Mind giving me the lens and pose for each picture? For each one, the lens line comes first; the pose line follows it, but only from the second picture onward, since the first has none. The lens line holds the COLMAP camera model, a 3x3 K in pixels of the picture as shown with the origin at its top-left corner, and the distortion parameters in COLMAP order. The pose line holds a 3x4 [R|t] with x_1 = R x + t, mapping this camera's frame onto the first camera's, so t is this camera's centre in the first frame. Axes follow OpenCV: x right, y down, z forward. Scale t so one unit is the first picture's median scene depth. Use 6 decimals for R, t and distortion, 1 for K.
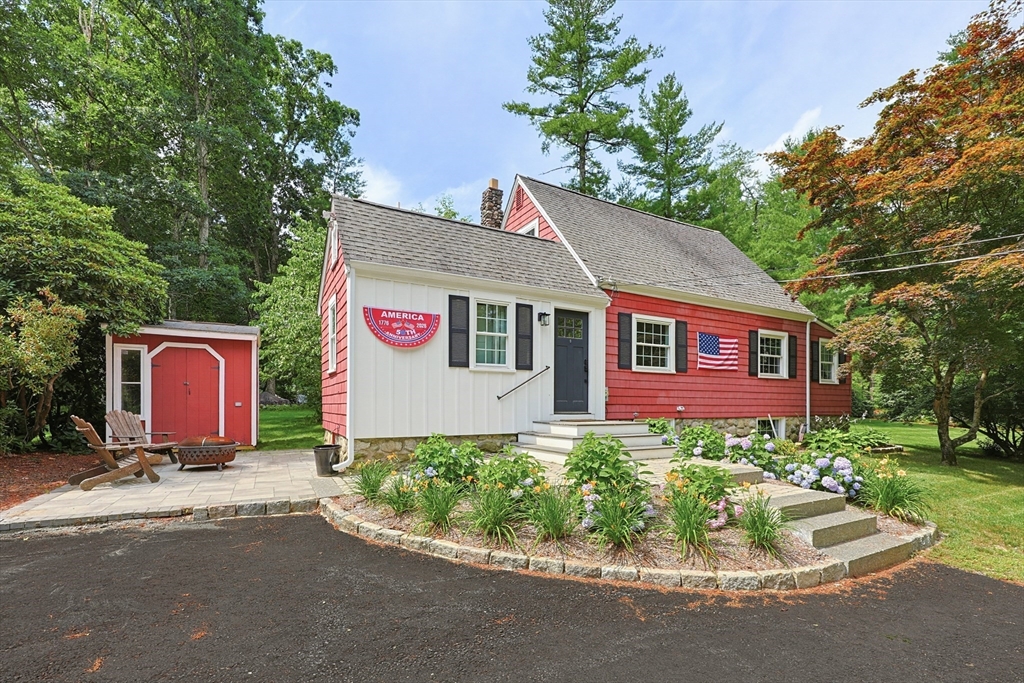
lens RADIAL K [[457.9, 0, 507.4], [0, 457.9, 403.3], [0, 0, 1]] dist [0.001063, -0.000008]
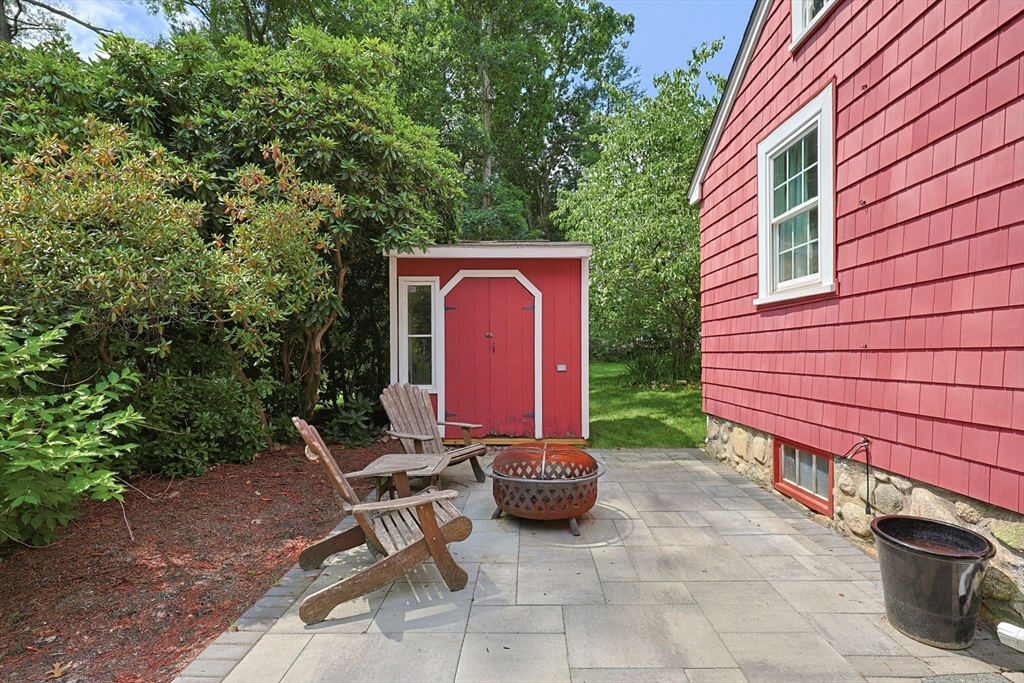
lens RADIAL K [[462.1, 0, 515.4], [0, 462.1, 350.4], [0, 0, 1]] dist [-0.000806, -0.000112]
pose [[0.876565, -0.006614, -0.481238, -0.324073], [0.005598, 0.999978, -0.003548, -0.017298], [0.481251, 0.000416, 0.876583, 0.411248]]
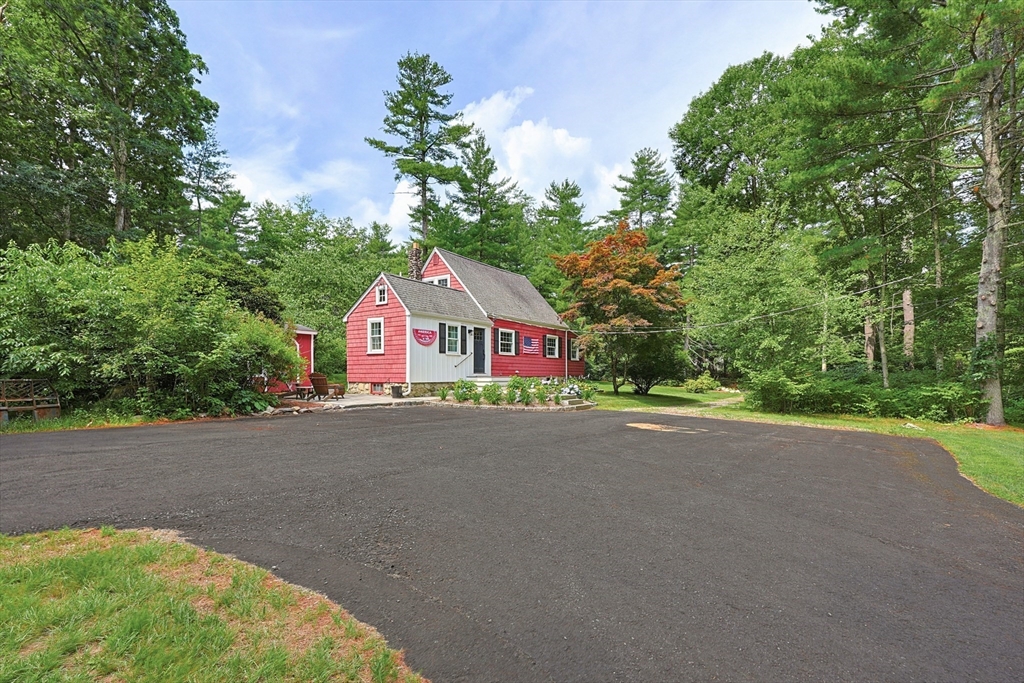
lens RADIAL K [[468.2, 0, 515.4], [0, 468.2, 371.2], [0, 0, 1]] dist [0.000267, -0.000057]
pose [[0.889629, -0.001315, 0.456681, -0.639227], [0.003947, 0.999981, -0.004809, 0.019447], [-0.456666, 0.006081, 0.889617, -0.963232]]
